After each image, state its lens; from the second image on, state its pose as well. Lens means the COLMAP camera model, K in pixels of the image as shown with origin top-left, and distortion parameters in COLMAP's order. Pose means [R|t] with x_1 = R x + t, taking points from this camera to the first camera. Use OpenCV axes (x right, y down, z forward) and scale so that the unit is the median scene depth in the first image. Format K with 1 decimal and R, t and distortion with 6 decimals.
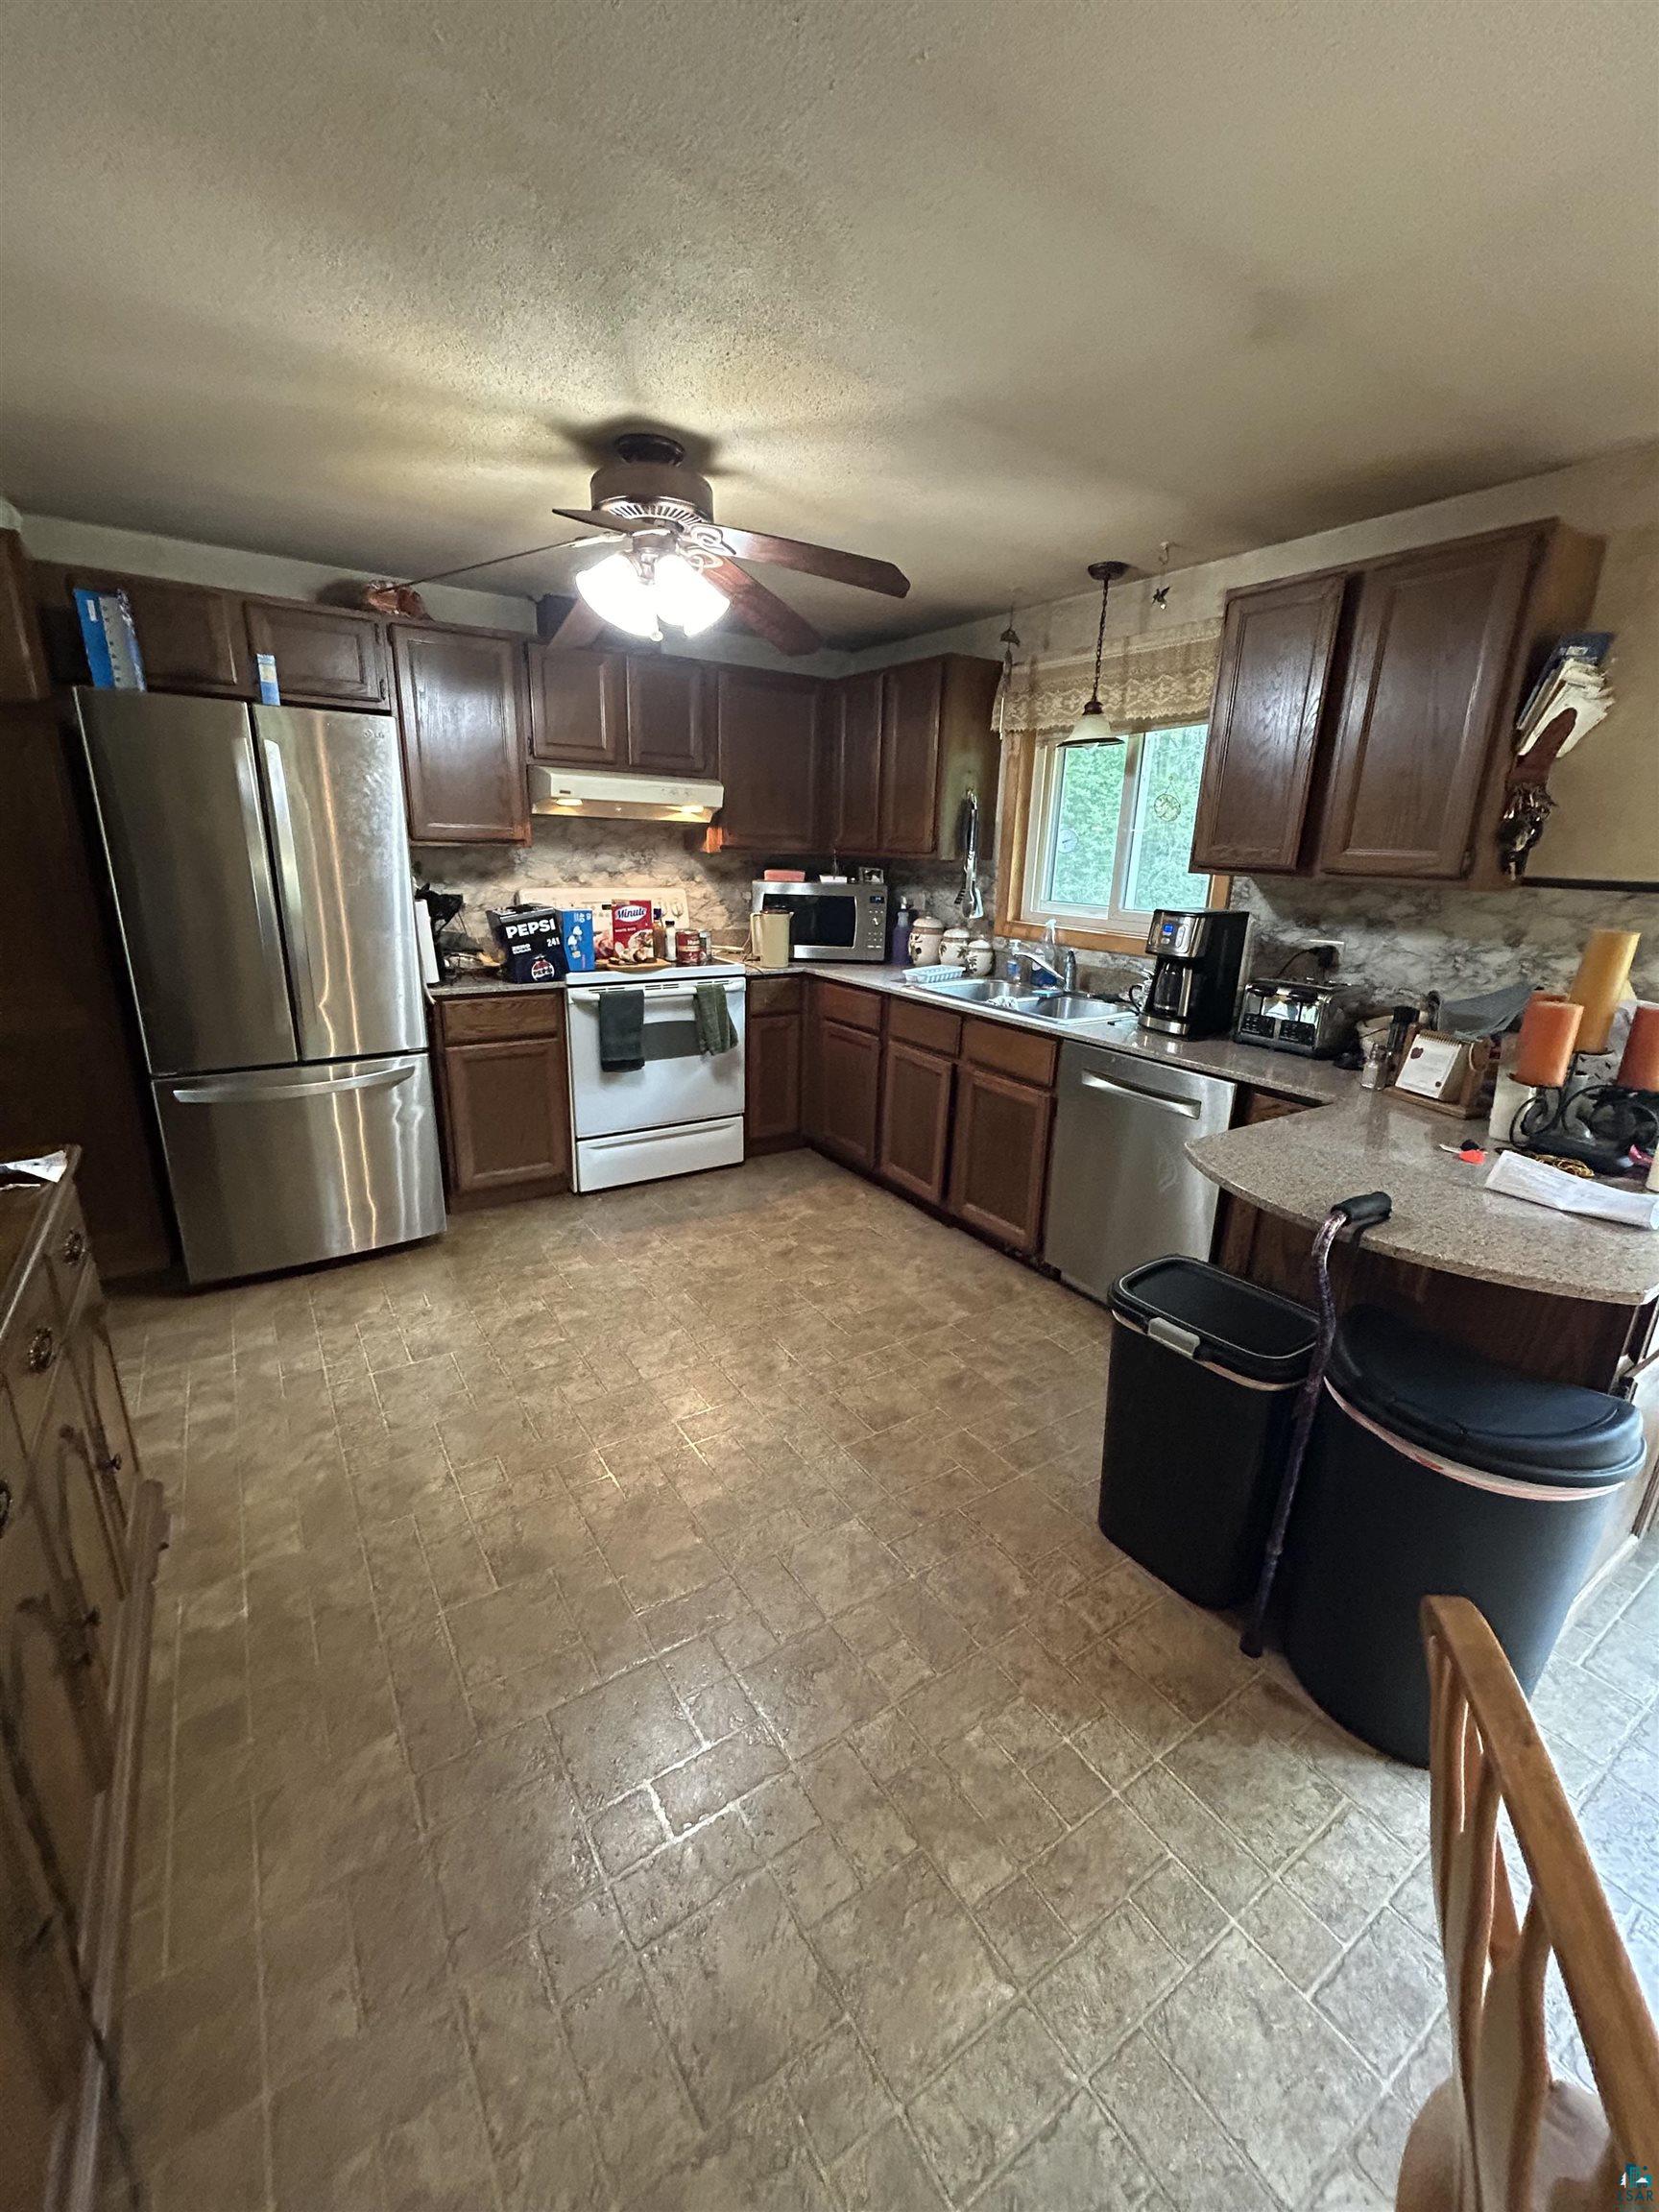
lens RADIAL K [[885.7, 0, 825.5], [0, 885.7, 1109.5], [0, 0, 1]] dist [-0.002794, 0.000618]
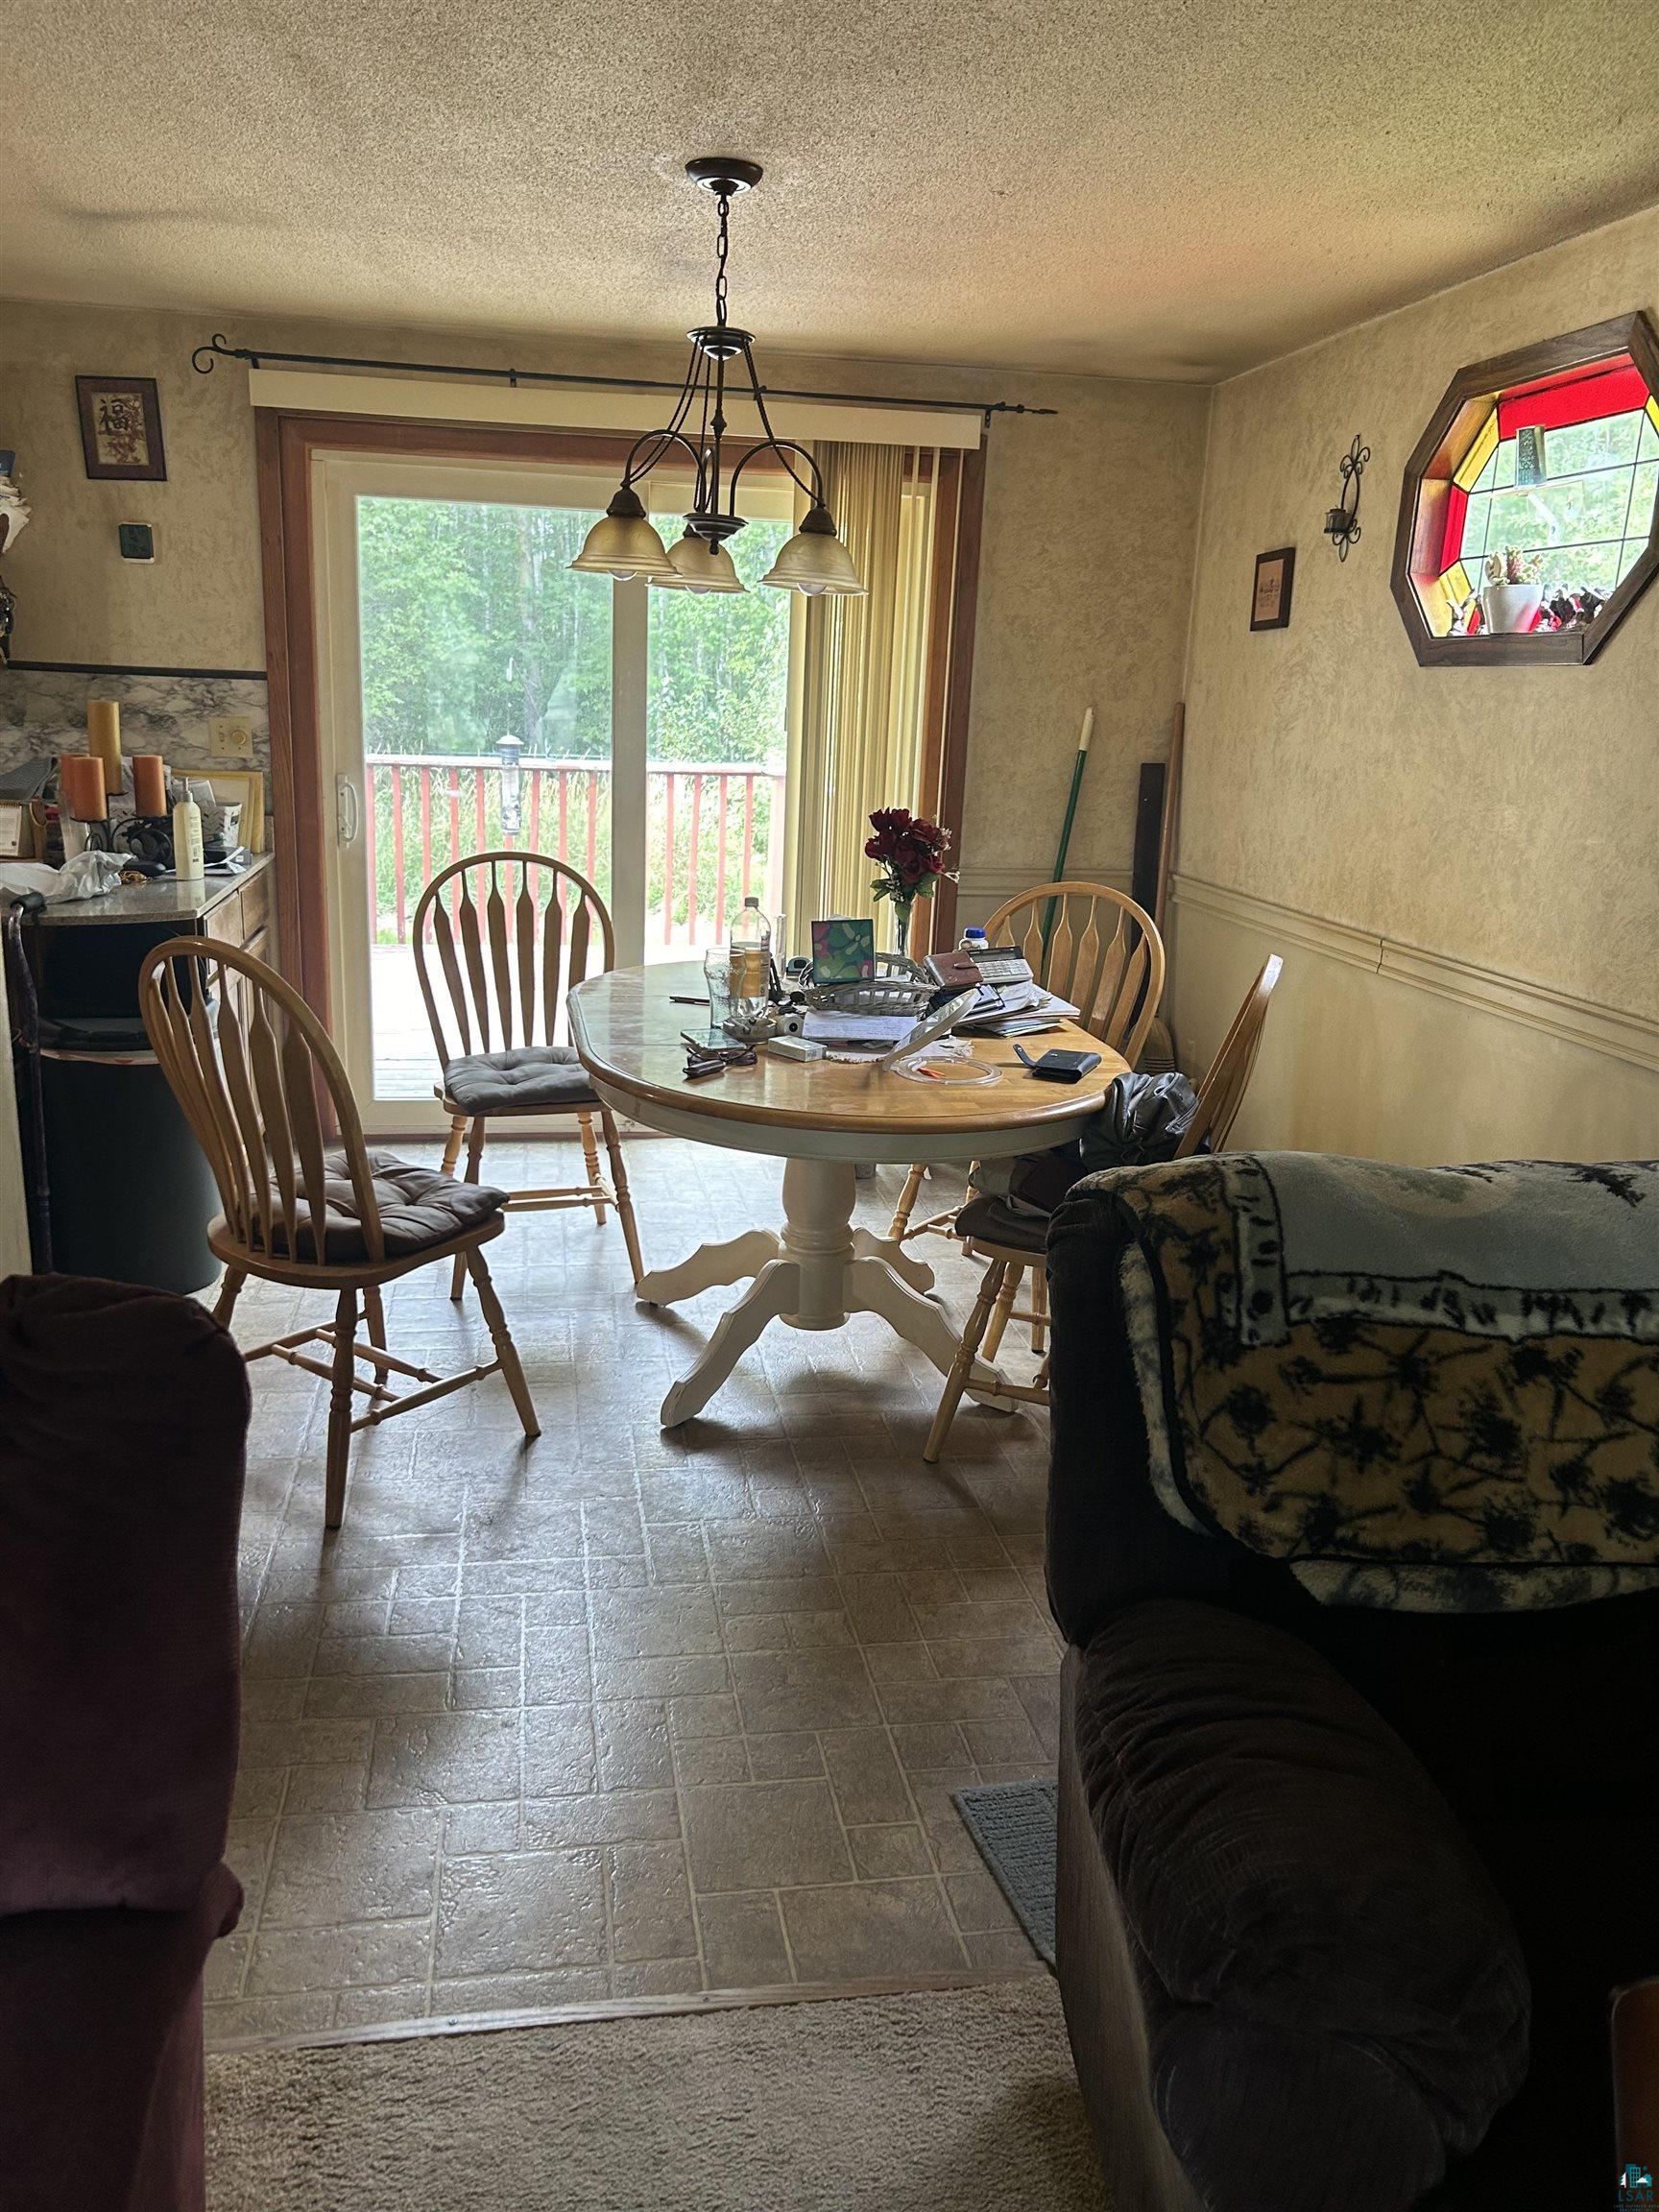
lens RADIAL K [[1656.0, 0, 831.8], [0, 1656.0, 1104.6], [0, 0, 1]] dist [0.047789, -0.049188]
pose [[0.399439, -0.242874, 0.884003, -0.672957], [0.241650, 0.958060, 0.154030, 0.167585], [-0.884338, 0.152094, 0.441377, -0.641830]]
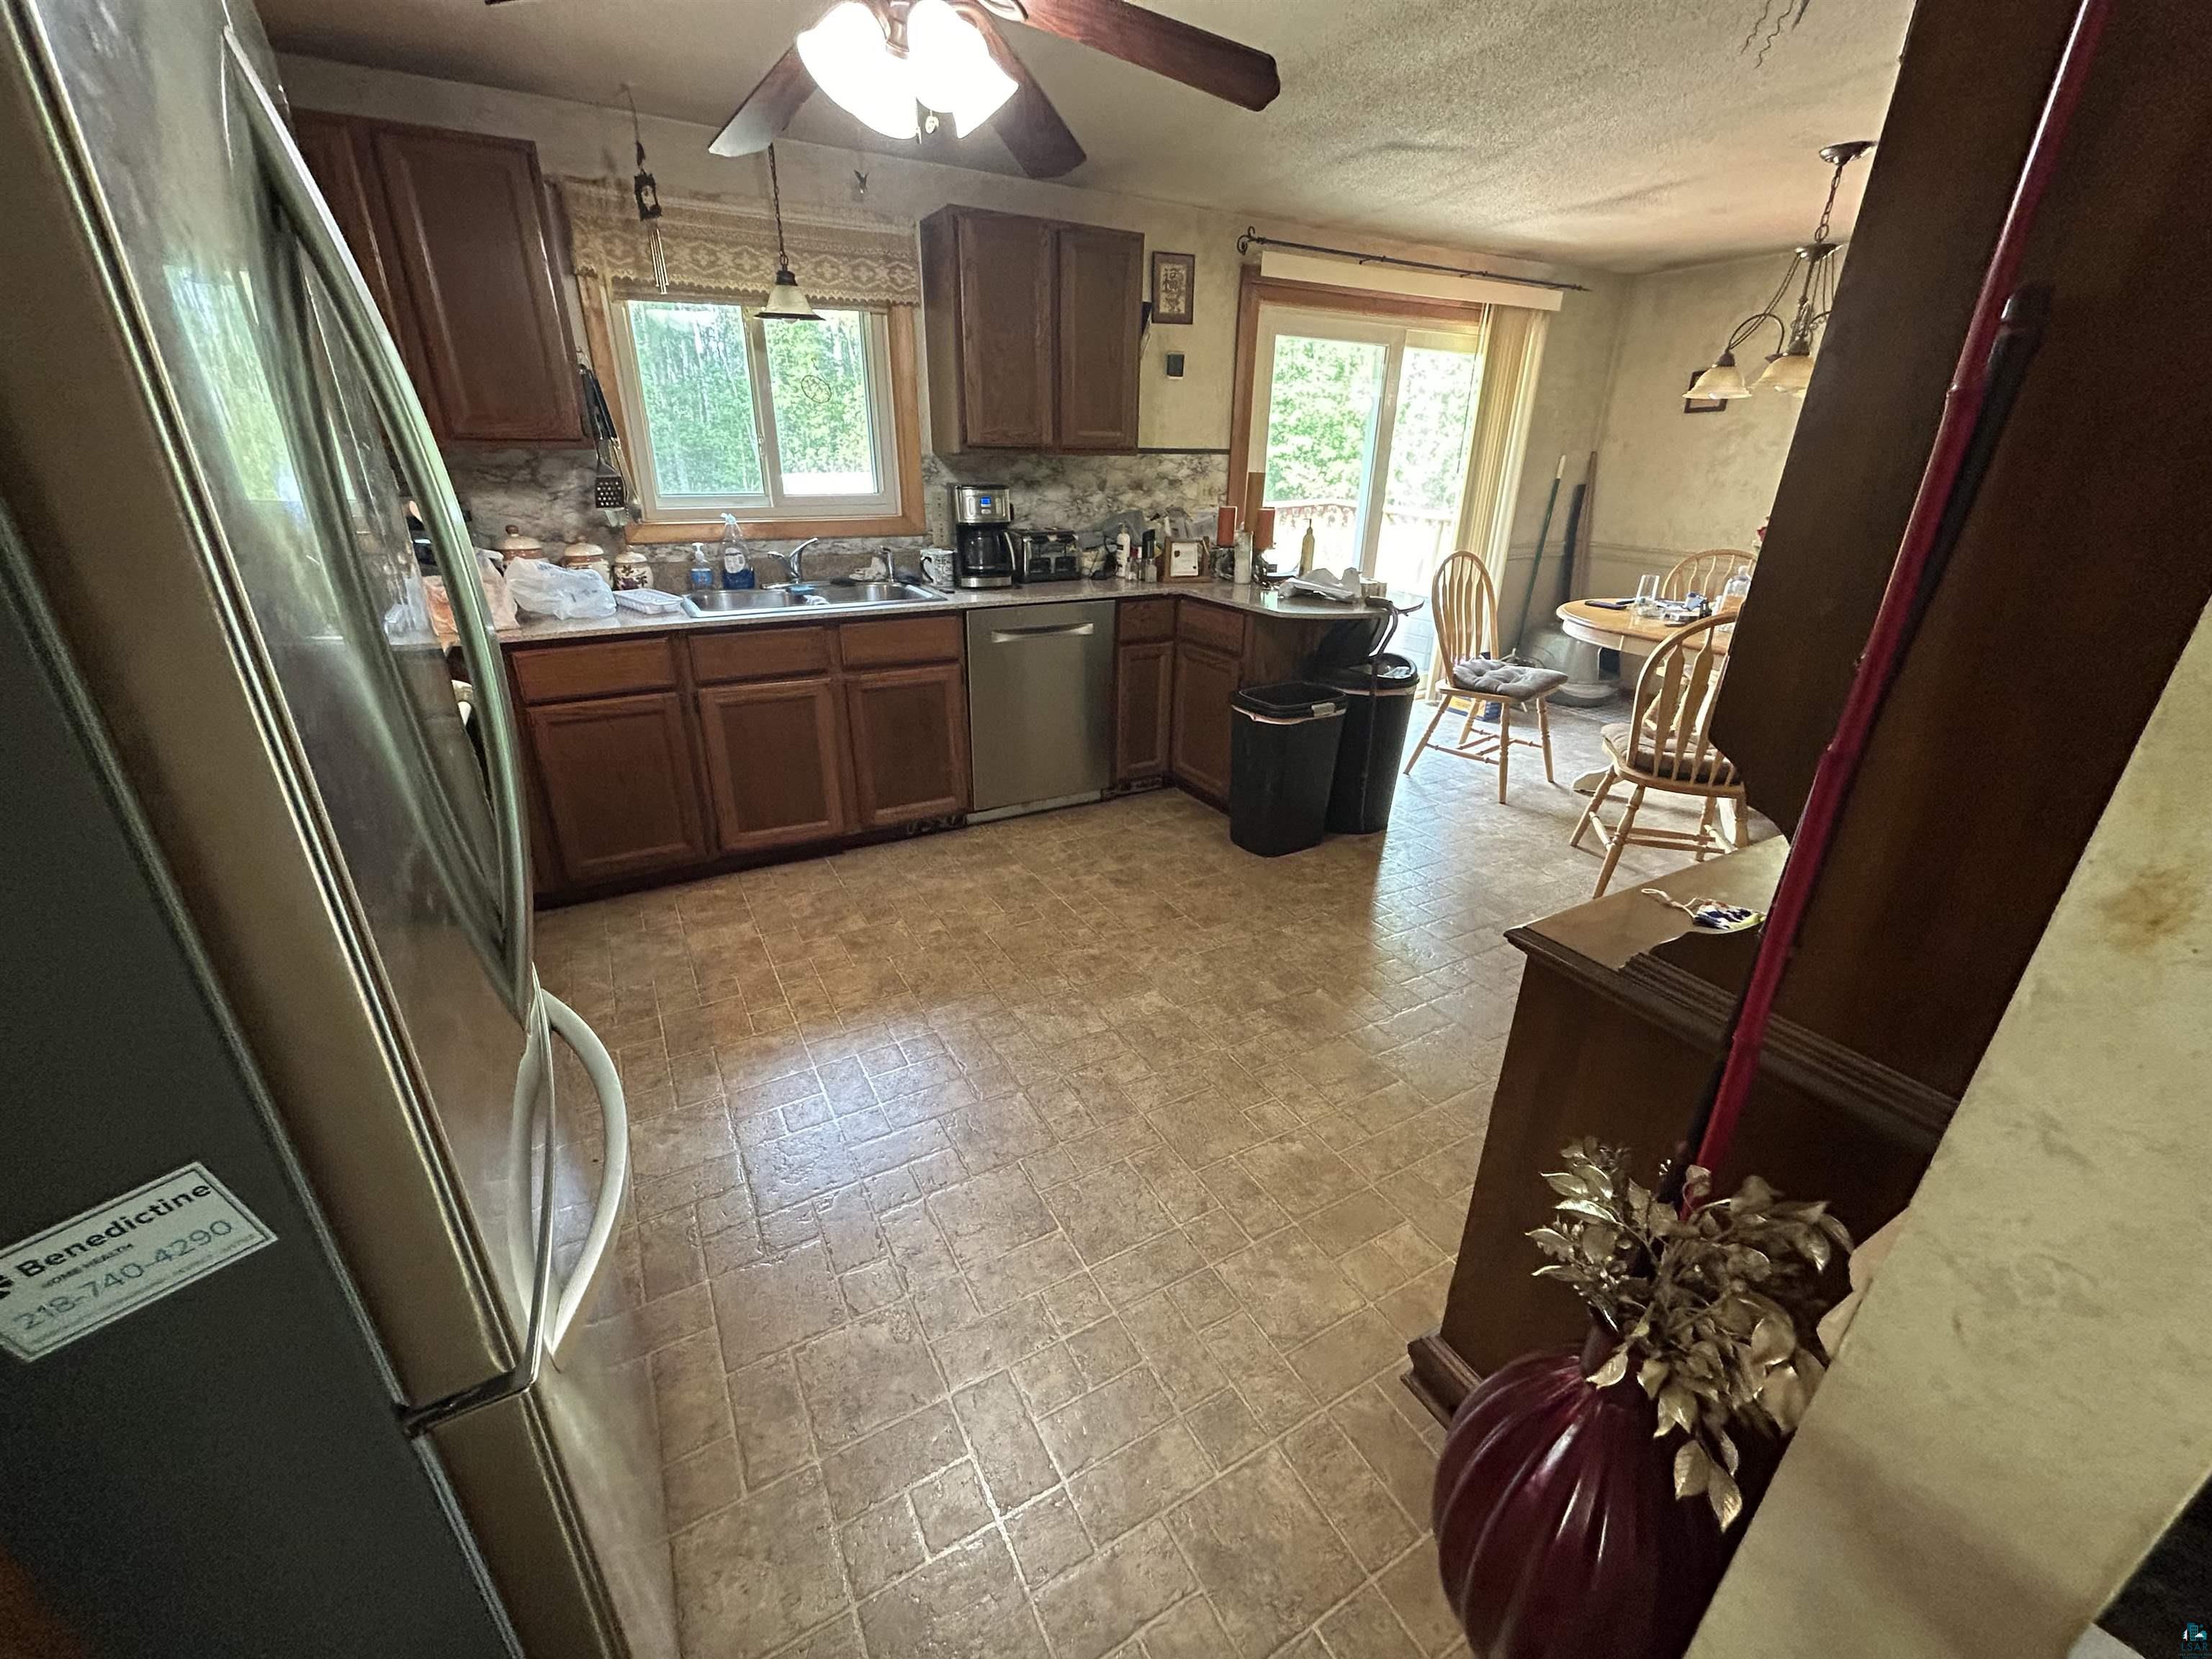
lens RADIAL K [[885.7, 0, 1113.7], [0, 885.7, 827.1], [0, 0, 1]] dist [-0.002794, 0.000618]
pose [[0.068697, -0.419271, 0.905258, -0.943806], [0.279738, 0.879095, 0.385925, -0.242538], [-0.957616, 0.226723, 0.177677, 0.753232]]
